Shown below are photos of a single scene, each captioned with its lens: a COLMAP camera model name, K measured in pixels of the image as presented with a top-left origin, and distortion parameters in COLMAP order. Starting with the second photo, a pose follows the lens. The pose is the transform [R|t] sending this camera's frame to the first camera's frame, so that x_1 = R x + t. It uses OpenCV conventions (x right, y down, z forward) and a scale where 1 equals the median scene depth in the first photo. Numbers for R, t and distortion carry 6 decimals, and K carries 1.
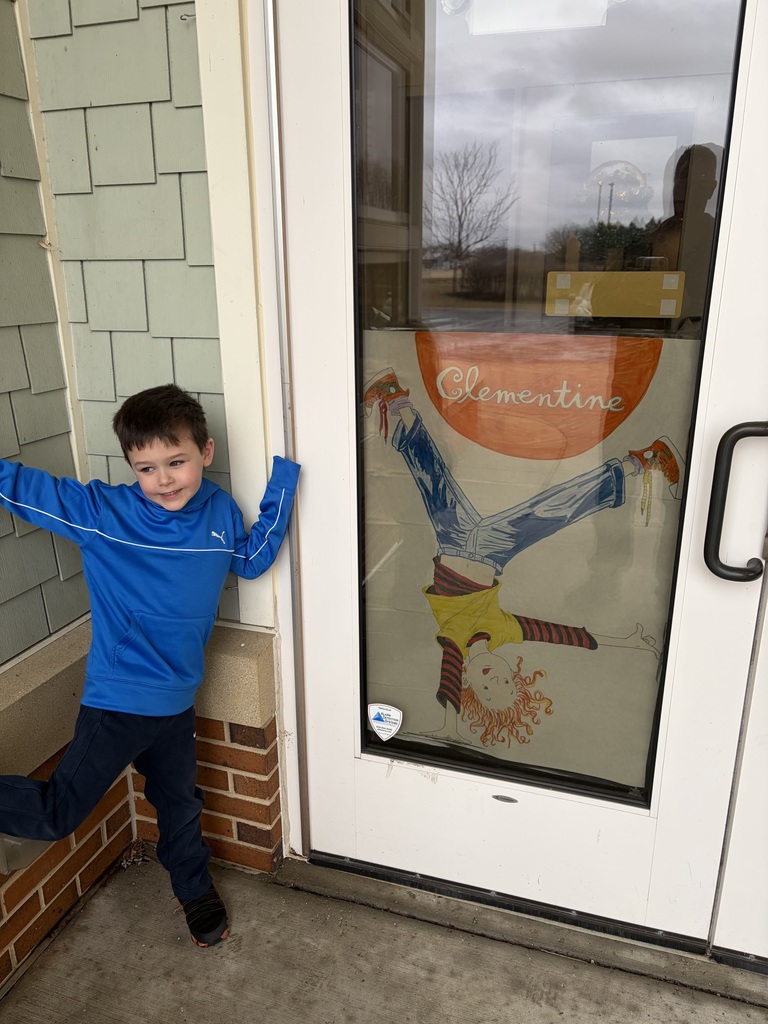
lens RADIAL K [[776.4, 0, 376.8], [0, 776.4, 515.4], [0, 0, 1]] dist [0.049335, -0.056632]
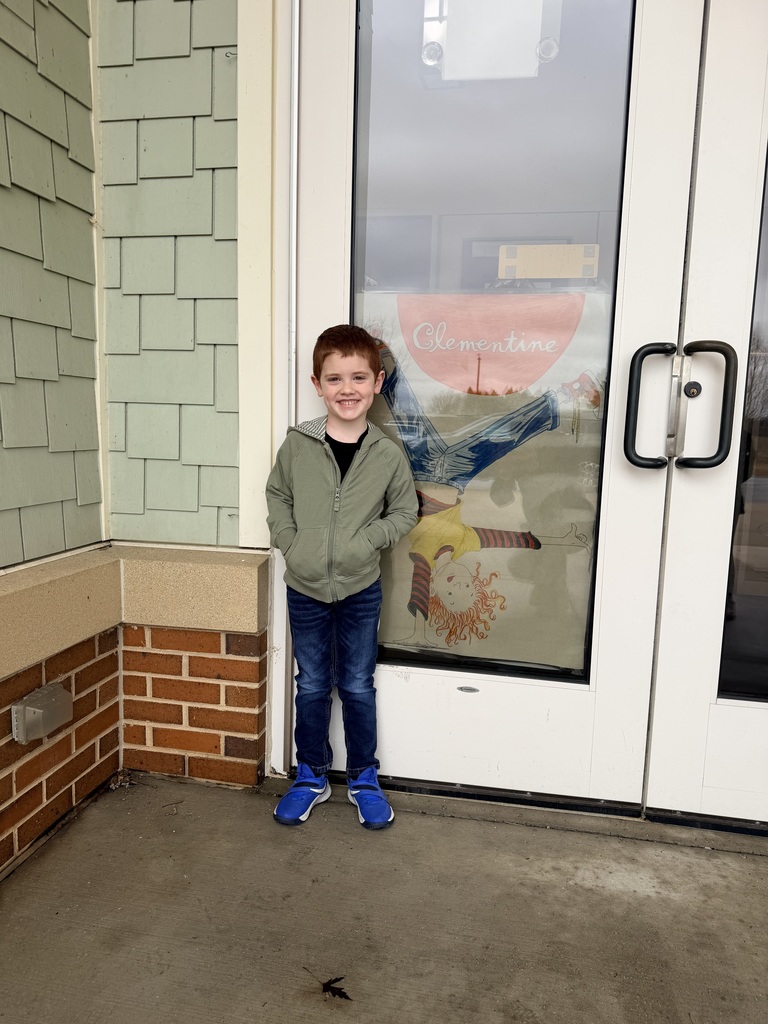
lens RADIAL K [[728.9, 0, 382.1], [0, 728.9, 513.8], [0, 0, 1]] dist [0.069138, -0.087676]
pose [[0.990104, 0.018838, 0.139069, -0.125186], [0.006828, 0.983311, -0.181804, 0.311629], [-0.140172, 0.180954, 0.973451, -0.101989]]
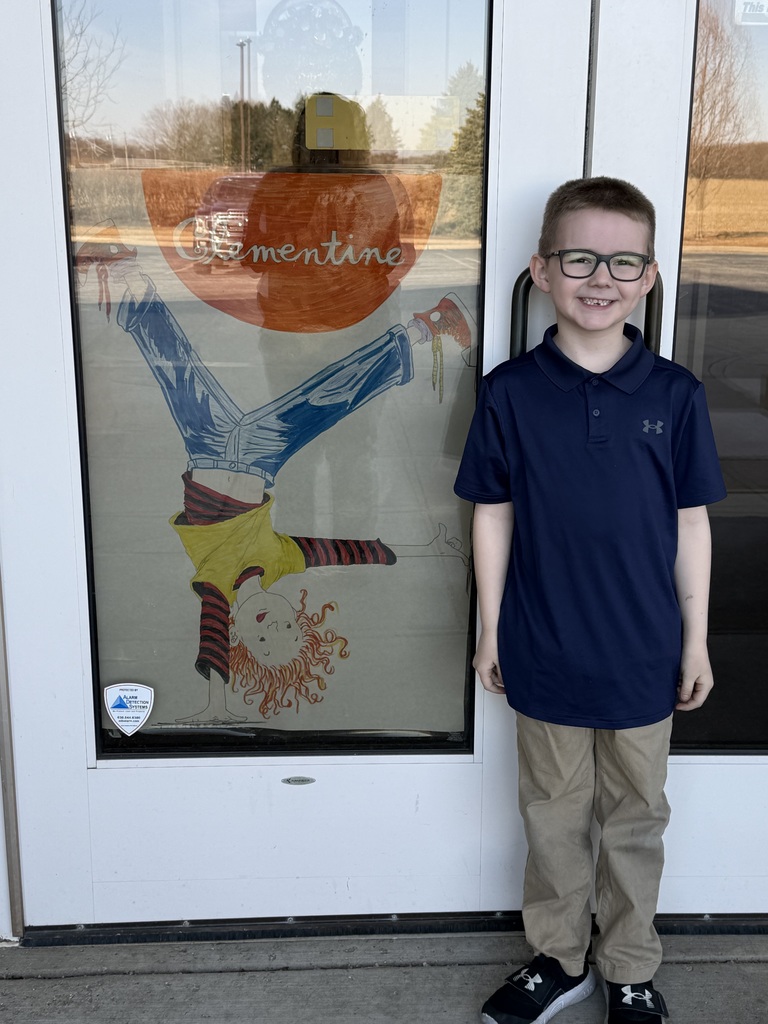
lens RADIAL K [[1294.6, 0, 383.5], [0, 1294.6, 517.9], [0, 0, 1]] dist [0.116444, 0.000000]
pose [[0.935860, -0.079194, 0.343357, -0.184165], [0.097263, 0.994618, -0.035696, 0.163099], [-0.338683, 0.066802, 0.938526, -0.261867]]
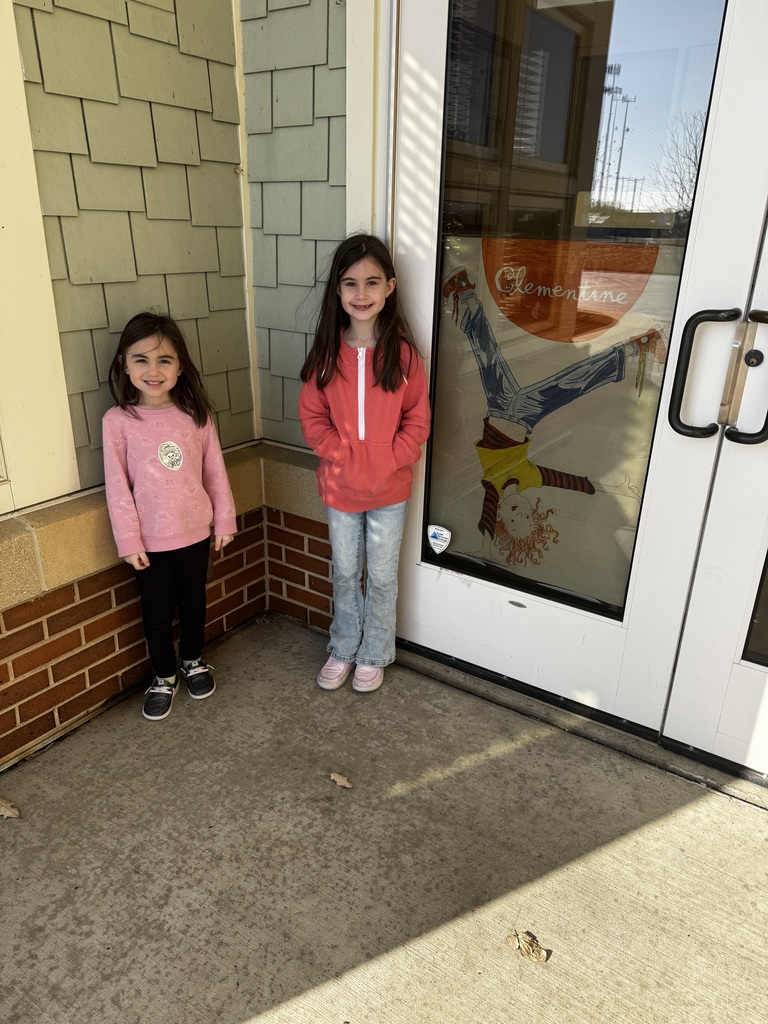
lens RADIAL K [[706.7, 0, 382.4], [0, 706.7, 518.7], [0, 0, 1]] dist [0.070280, -0.093524]
pose [[0.964325, 0.126719, -0.232421, 0.211158], [-0.109668, 0.990333, 0.084928, 0.142797], [0.240936, -0.056409, 0.968900, -0.236858]]
